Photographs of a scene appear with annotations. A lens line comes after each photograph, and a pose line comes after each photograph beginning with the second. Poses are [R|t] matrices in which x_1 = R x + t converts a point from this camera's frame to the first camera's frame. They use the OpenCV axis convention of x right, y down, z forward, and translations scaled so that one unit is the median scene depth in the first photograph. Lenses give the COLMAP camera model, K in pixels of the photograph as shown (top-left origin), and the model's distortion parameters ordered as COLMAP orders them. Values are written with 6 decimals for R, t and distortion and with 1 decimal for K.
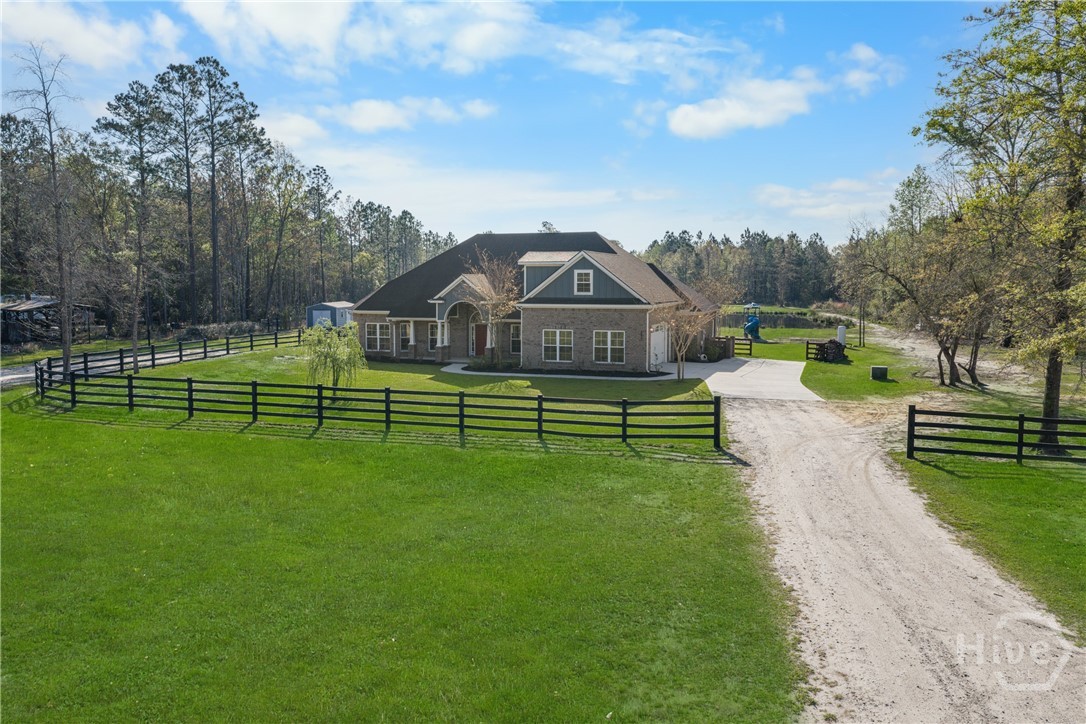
lens RADIAL K [[896.9, 0, 545.7], [0, 896.9, 363.6], [0, 0, 1]] dist [0.024741, -0.037892]
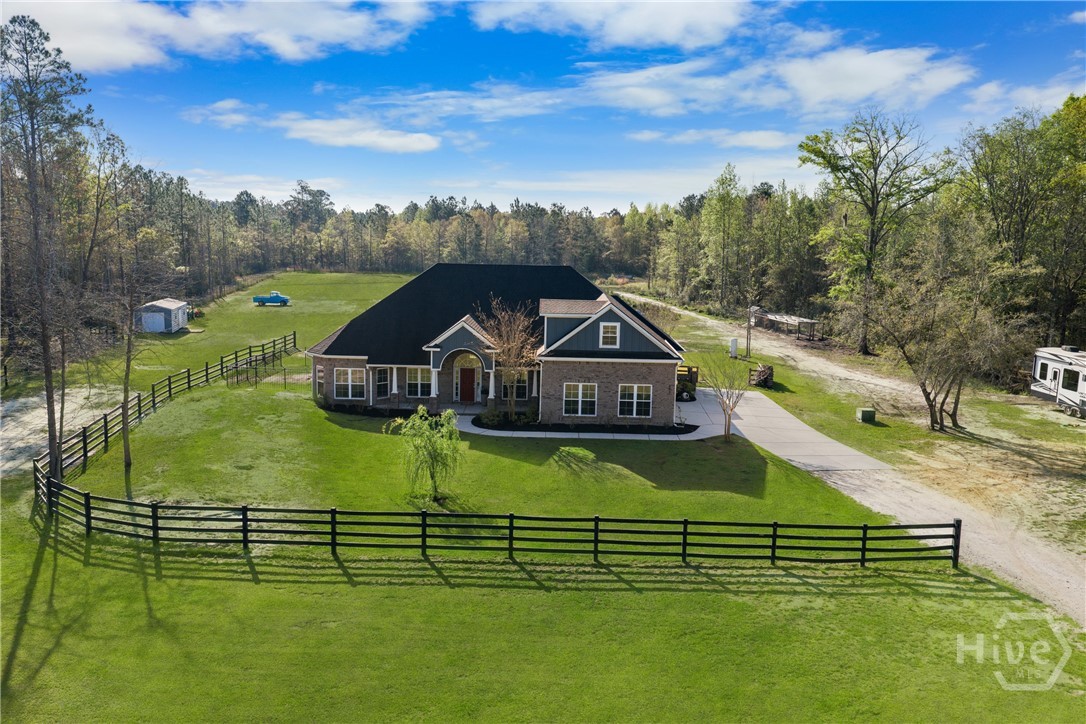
lens RADIAL K [[896.9, 0, 543.9], [0, 896.9, 359.2], [0, 0, 1]] dist [0.024741, -0.037892]
pose [[0.949912, -0.026668, 0.311376, -0.317459], [0.009978, 0.998433, 0.055072, -0.114871], [-0.312357, -0.049207, 0.948690, 0.096580]]
